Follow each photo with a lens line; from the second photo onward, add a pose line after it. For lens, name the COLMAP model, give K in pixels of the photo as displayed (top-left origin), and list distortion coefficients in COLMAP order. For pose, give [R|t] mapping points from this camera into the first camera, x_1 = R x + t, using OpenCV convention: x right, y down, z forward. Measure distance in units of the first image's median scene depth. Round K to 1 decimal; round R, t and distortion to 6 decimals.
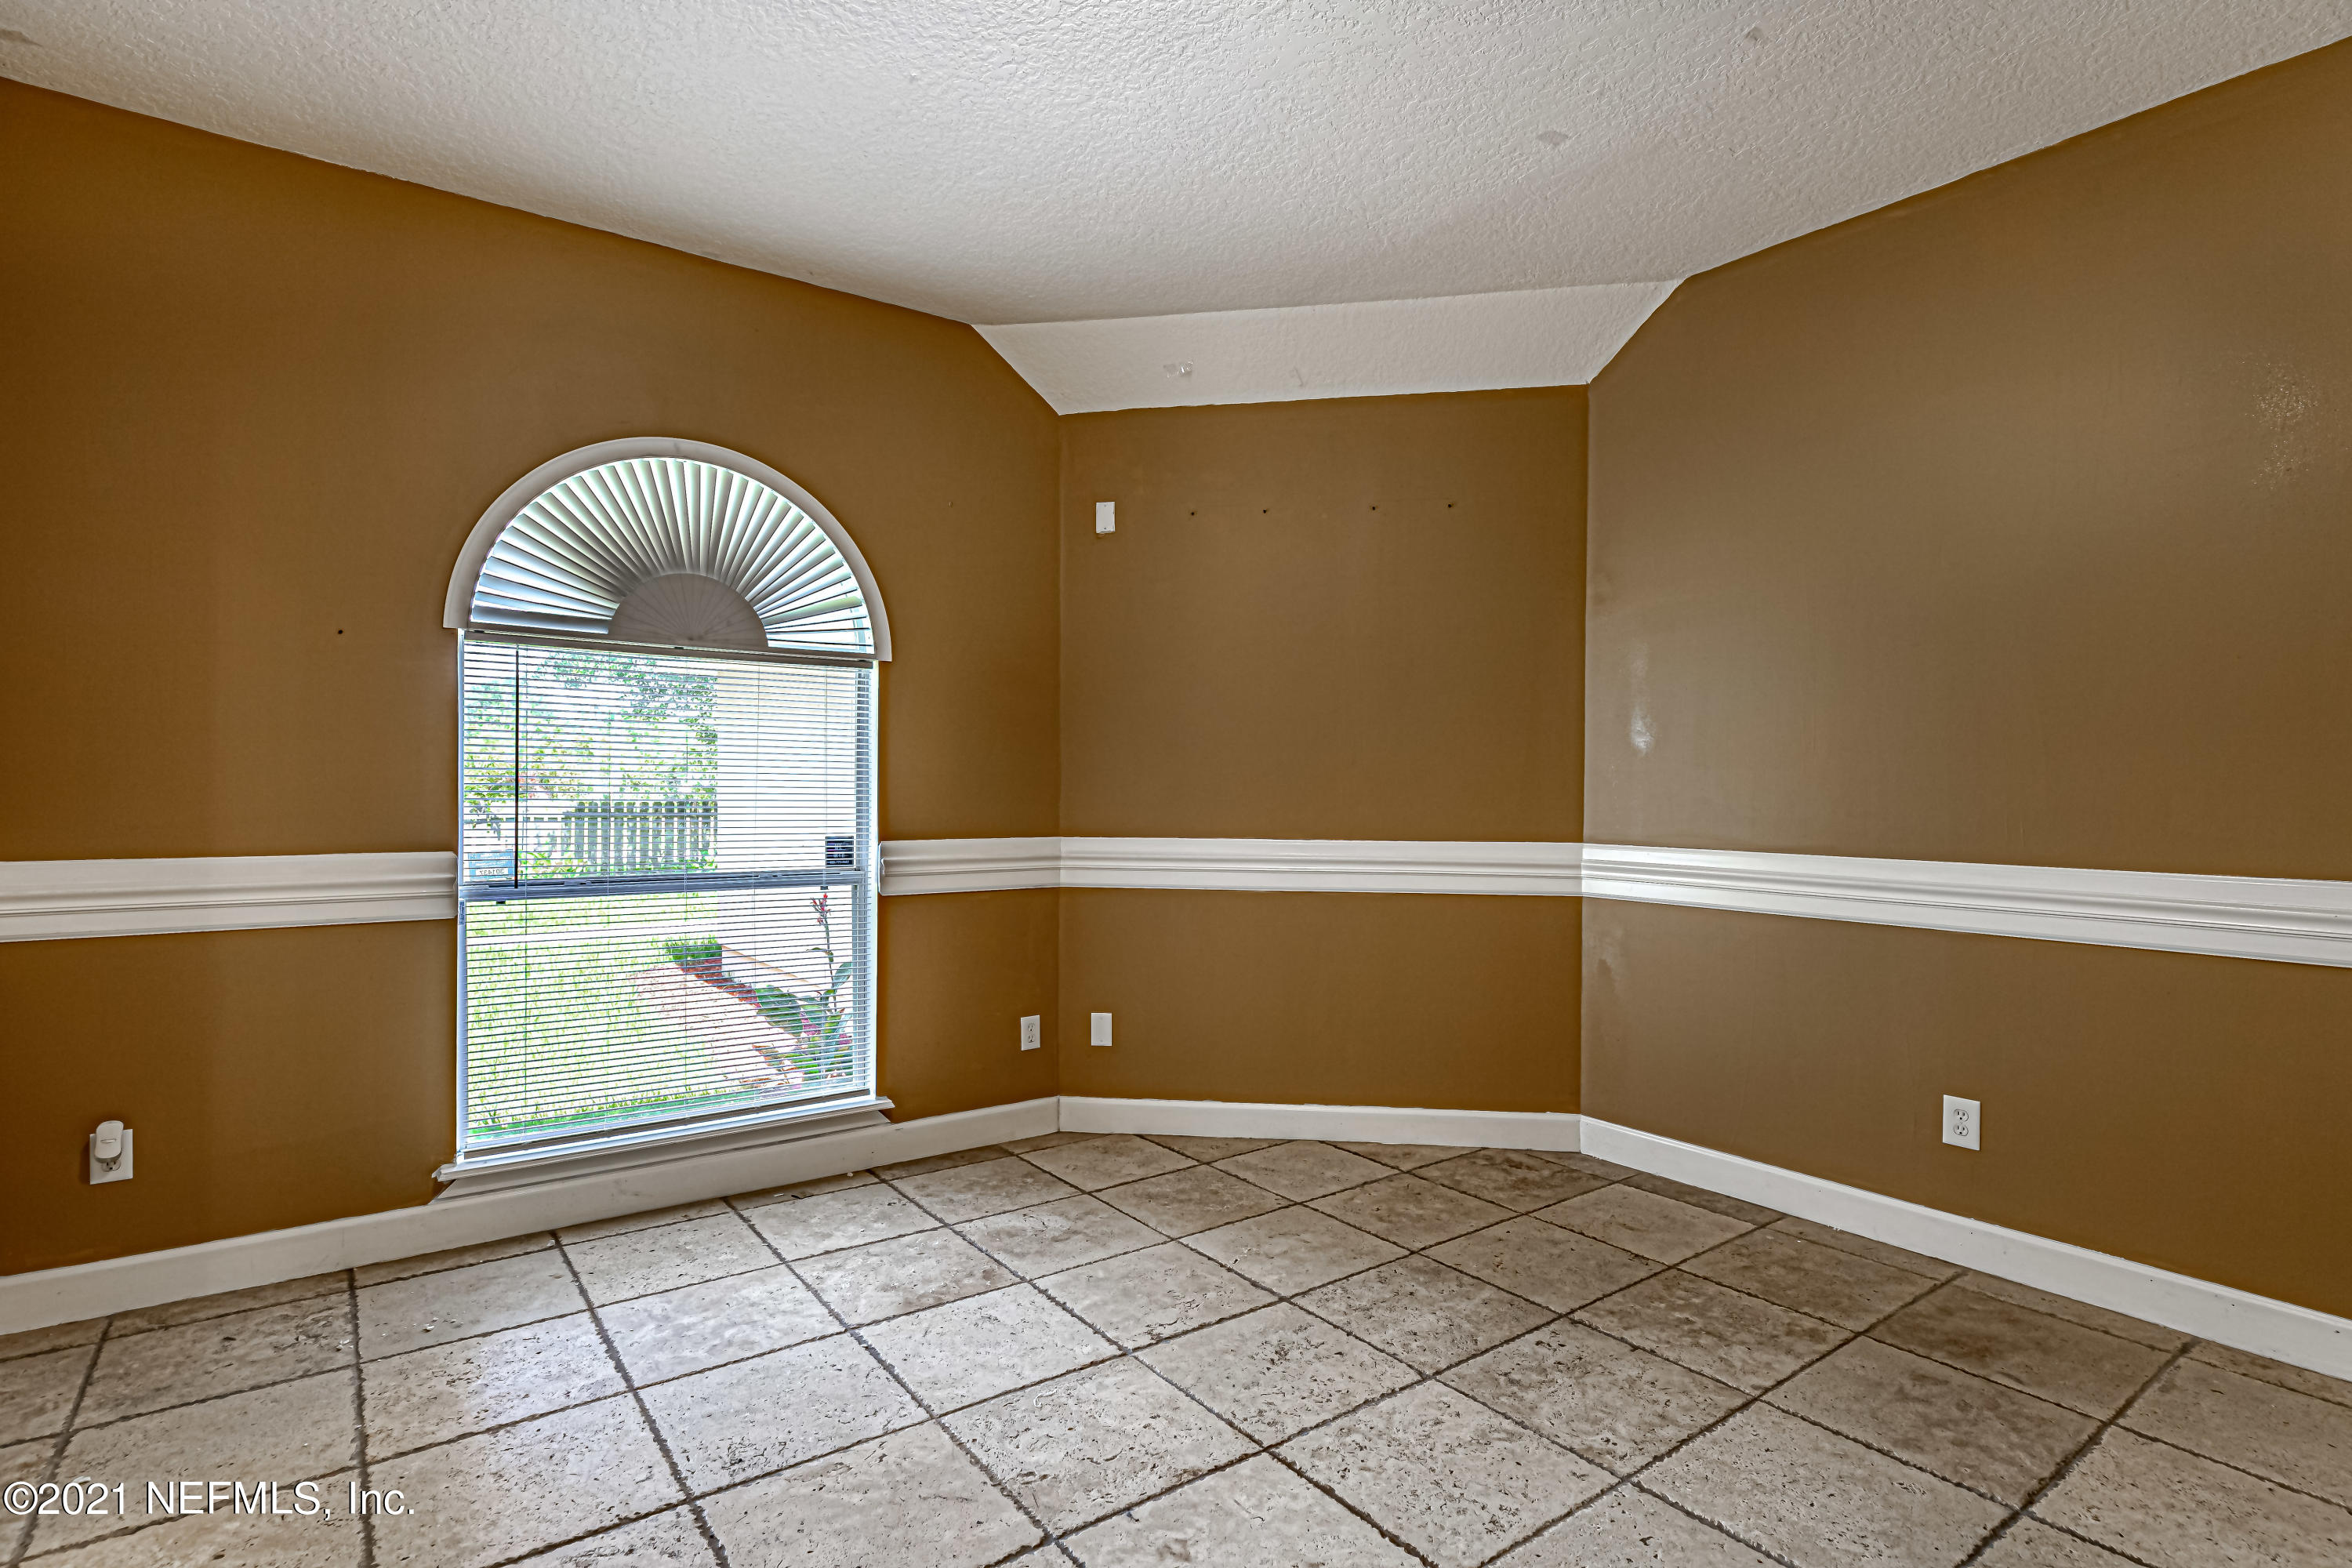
lens RADIAL K [[1145.7, 0, 1194.7], [0, 1145.7, 784.6], [0, 0, 1]] dist [-0.002612, 0.000728]
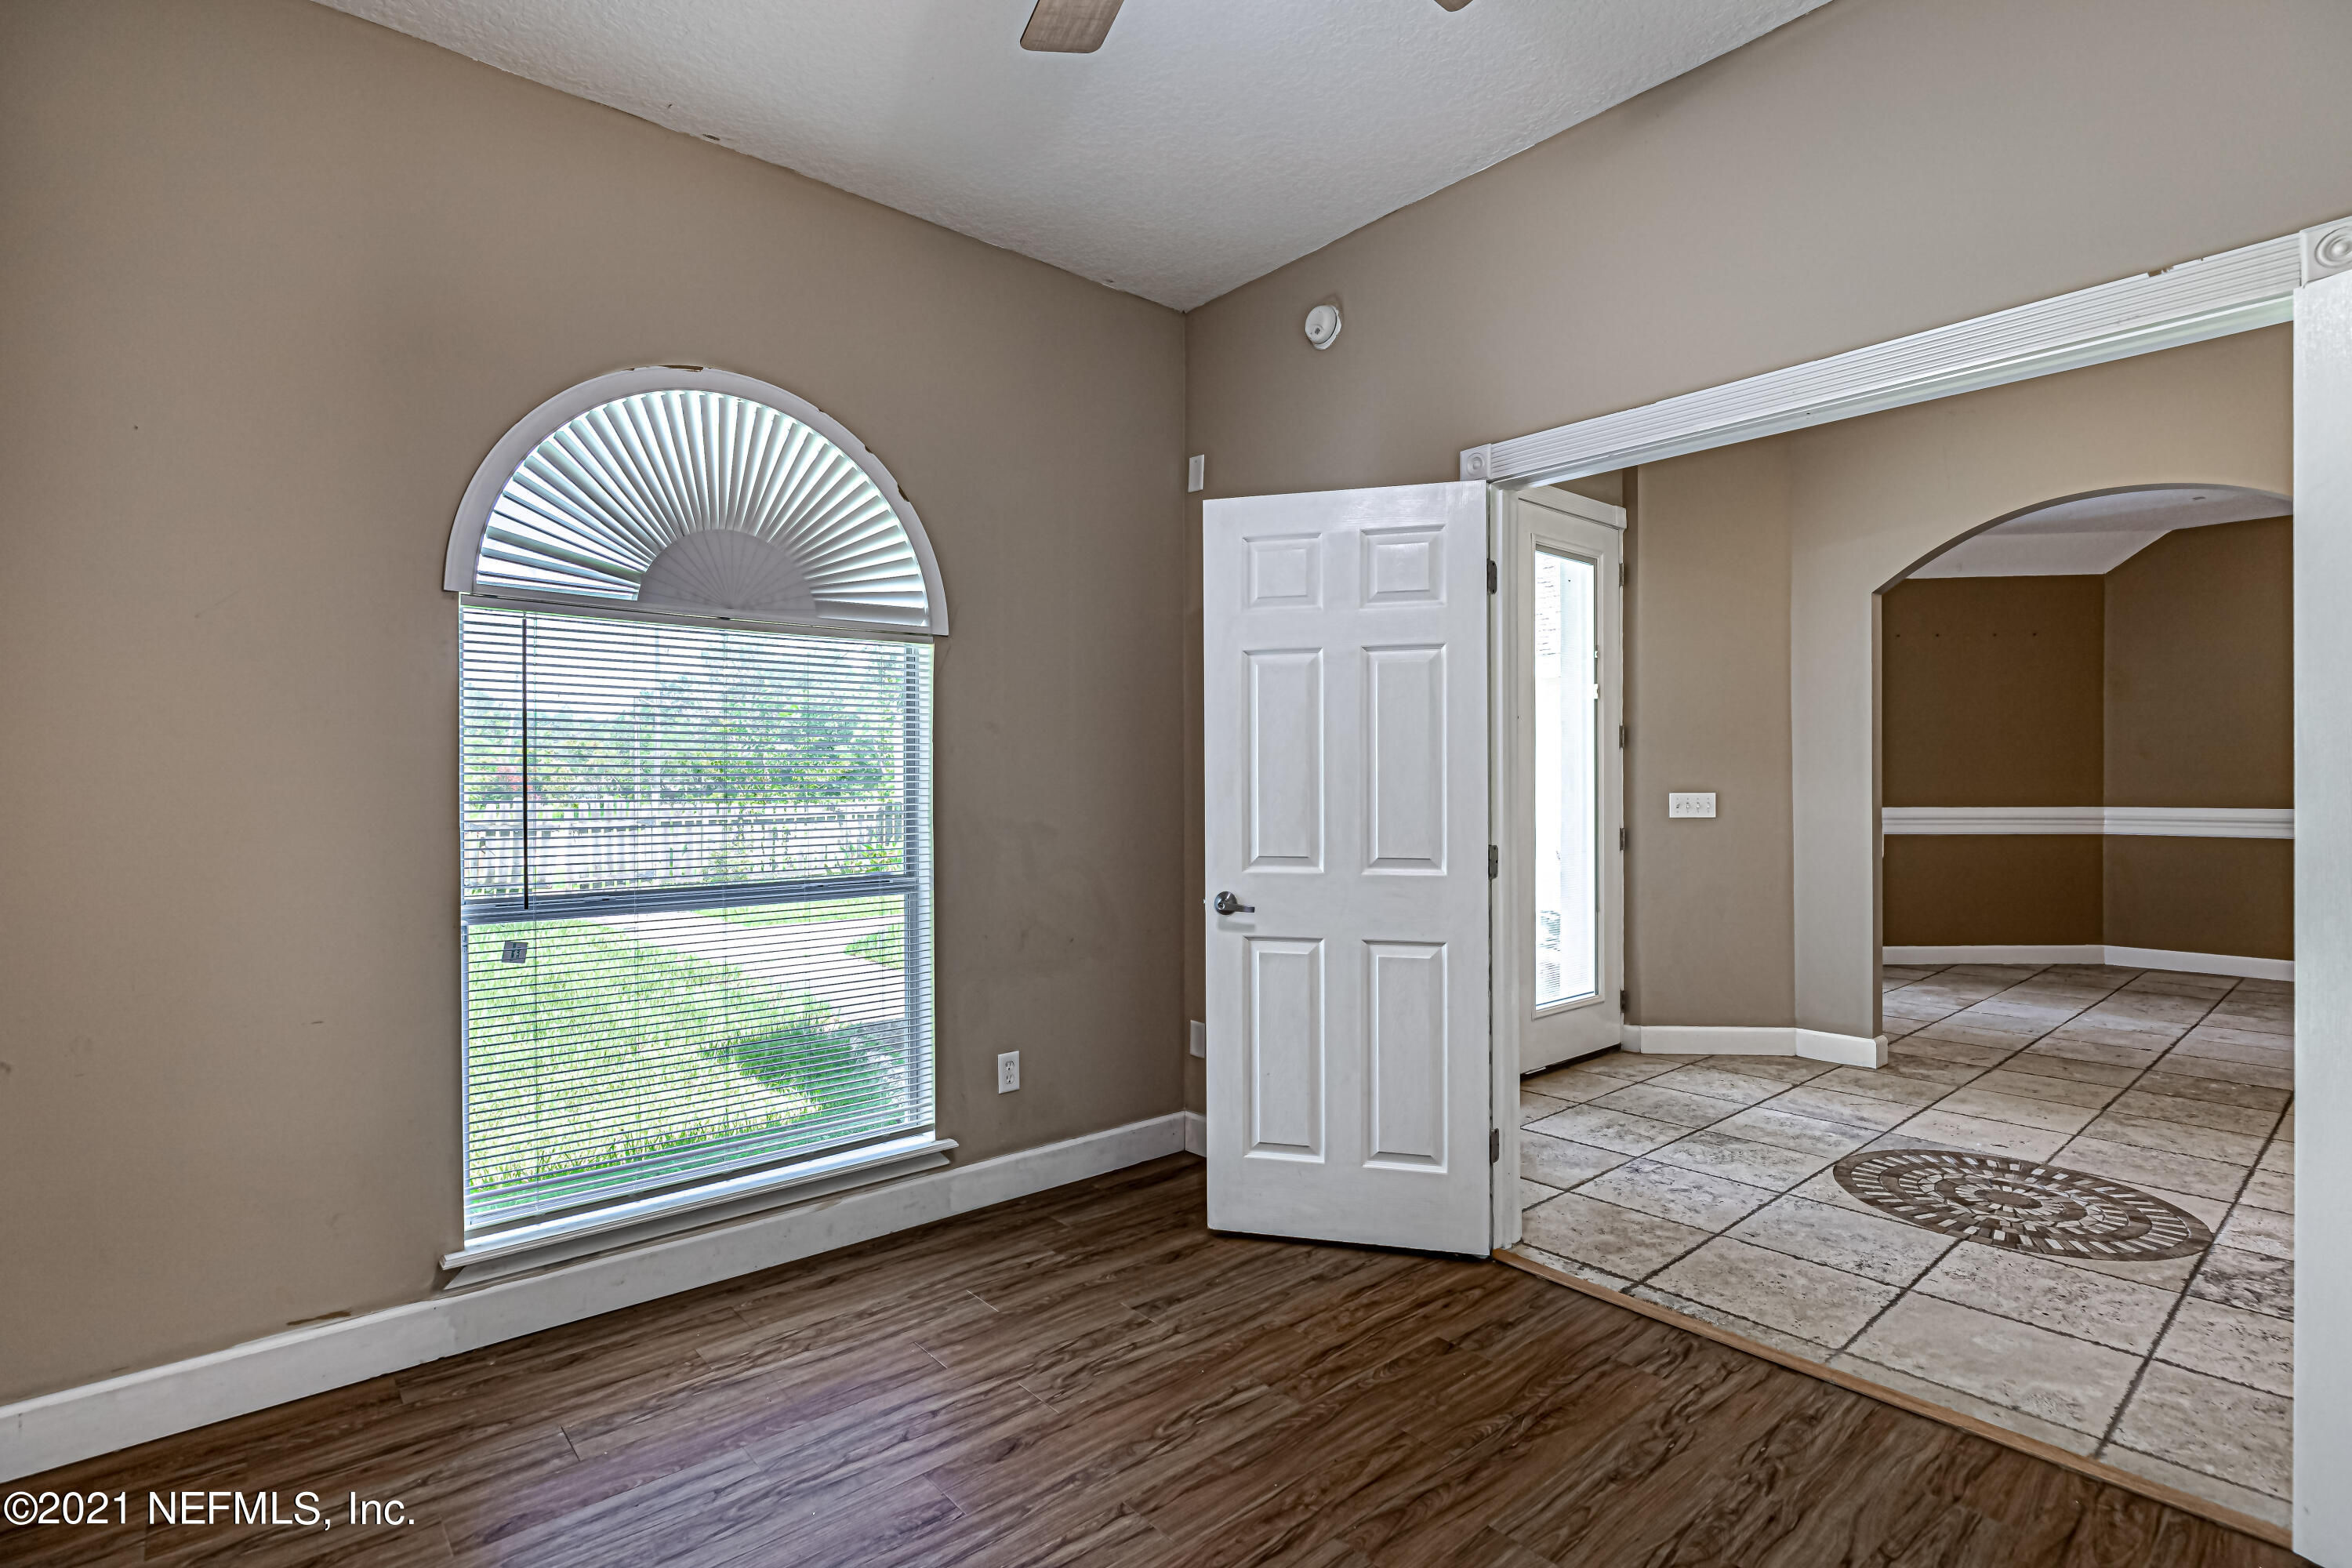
lens RADIAL K [[1145.7, 0, 1194.7], [0, 1145.7, 784.6], [0, 0, 1]] dist [-0.002612, 0.000728]
pose [[0.994145, -0.008041, 0.107757, -1.495261], [0.008292, 0.999964, -0.001878, 0.002759], [-0.107738, 0.002761, 0.994175, -0.825856]]
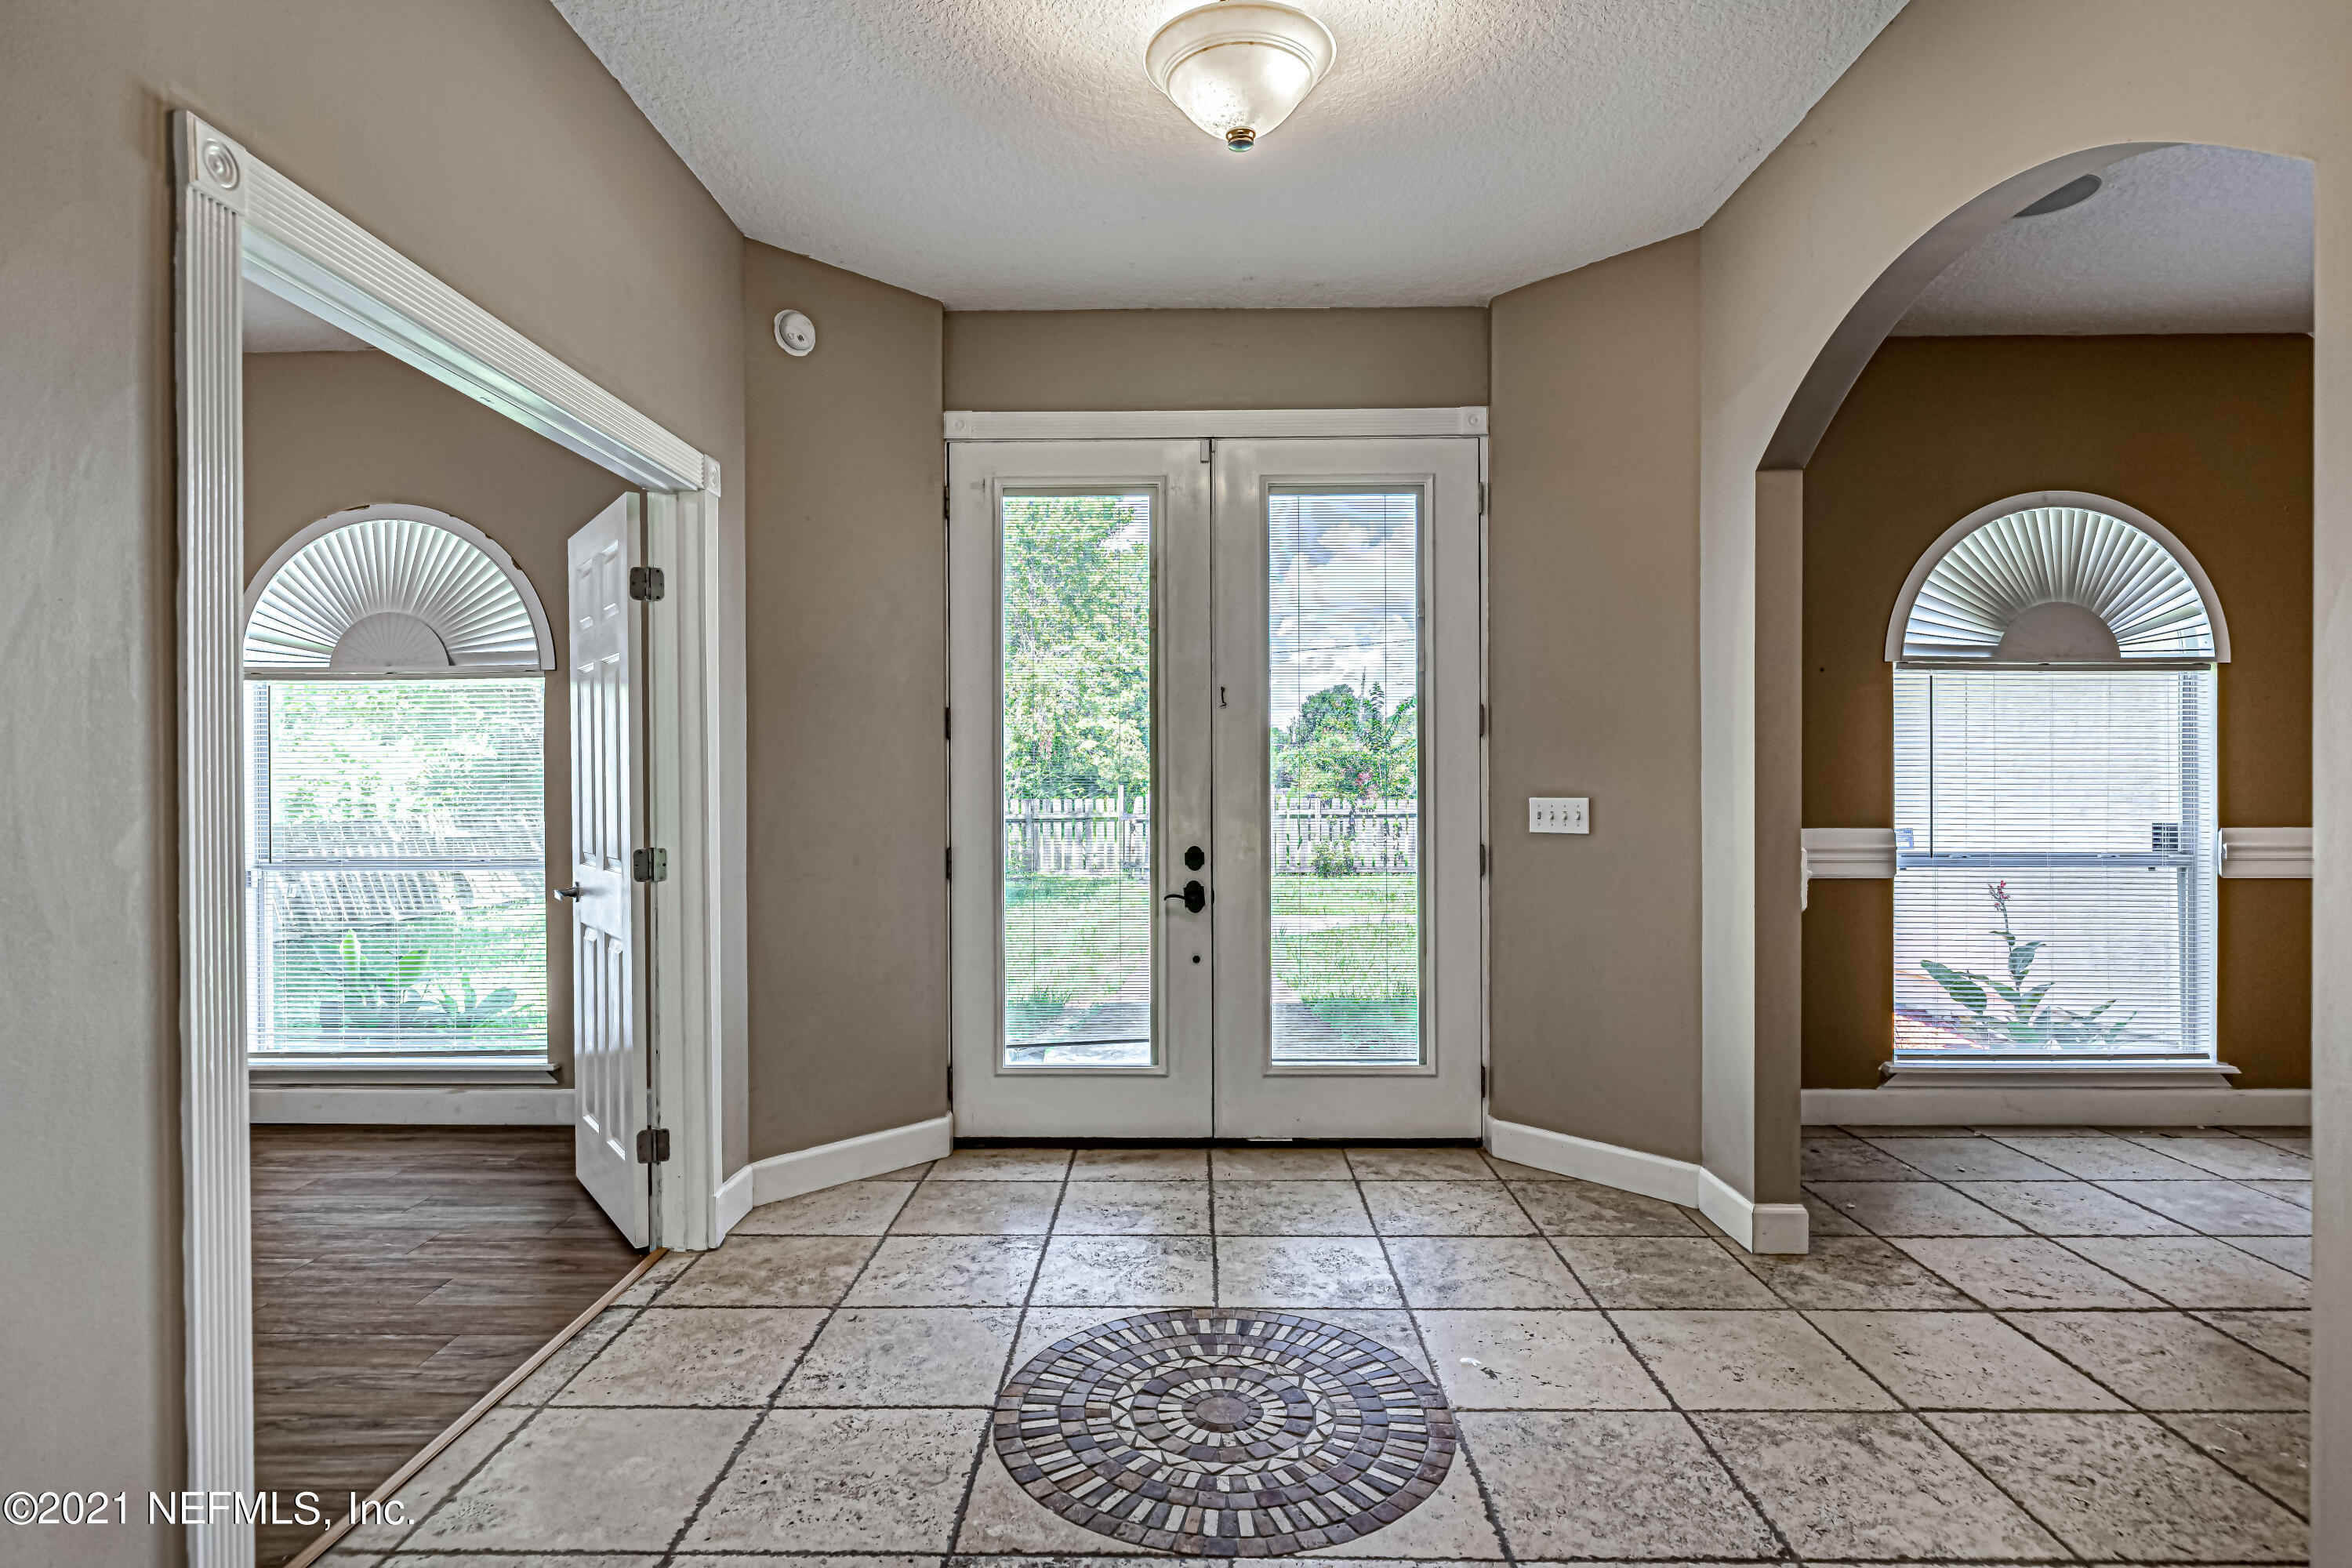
lens RADIAL K [[1210.7, 0, 1176.0], [0, 1210.7, 784.0], [0, 0, 1]] dist [-0.003329, -0.001132]
pose [[0.803659, -0.006456, -0.595056, -0.395124], [0.006299, 0.999977, -0.002343, 0.004137], [0.595057, -0.001865, 0.803681, -0.521937]]
